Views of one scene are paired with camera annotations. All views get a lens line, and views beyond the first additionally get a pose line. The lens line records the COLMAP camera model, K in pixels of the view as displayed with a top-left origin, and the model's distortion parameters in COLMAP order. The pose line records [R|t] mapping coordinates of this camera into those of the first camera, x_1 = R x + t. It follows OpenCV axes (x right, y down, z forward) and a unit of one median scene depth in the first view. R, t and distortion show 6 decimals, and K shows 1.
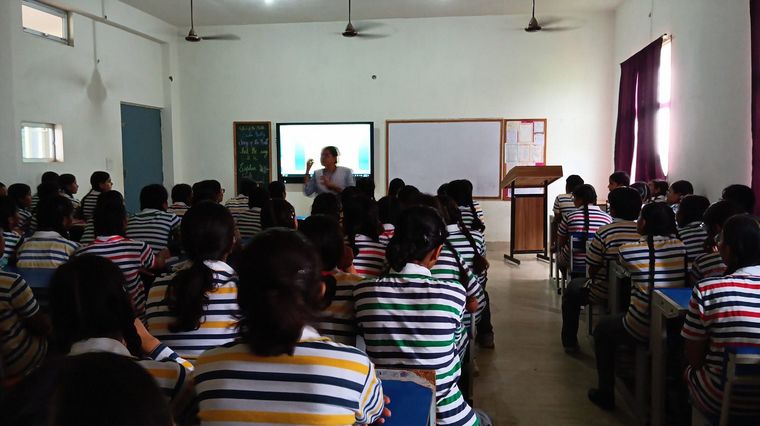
lens RADIAL K [[605.5, 0, 380.0], [0, 605.5, 213.0], [0, 0, 1]] dist [0.080372, -0.186147]
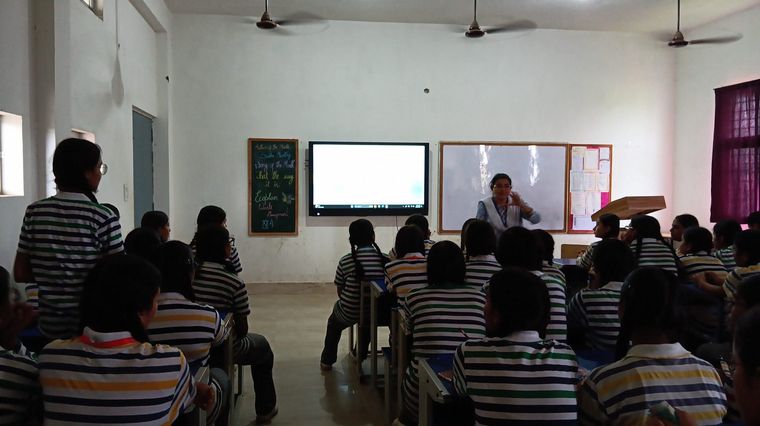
lens RADIAL K [[605.5, 0, 380.0], [0, 605.5, 213.0], [0, 0, 1]] dist [0.080372, -0.186147]
pose [[0.956552, -0.006227, 0.291496, -0.319435], [0.018240, 0.999092, -0.038513, -0.021286], [-0.290992, 0.042157, 0.955796, 0.214205]]
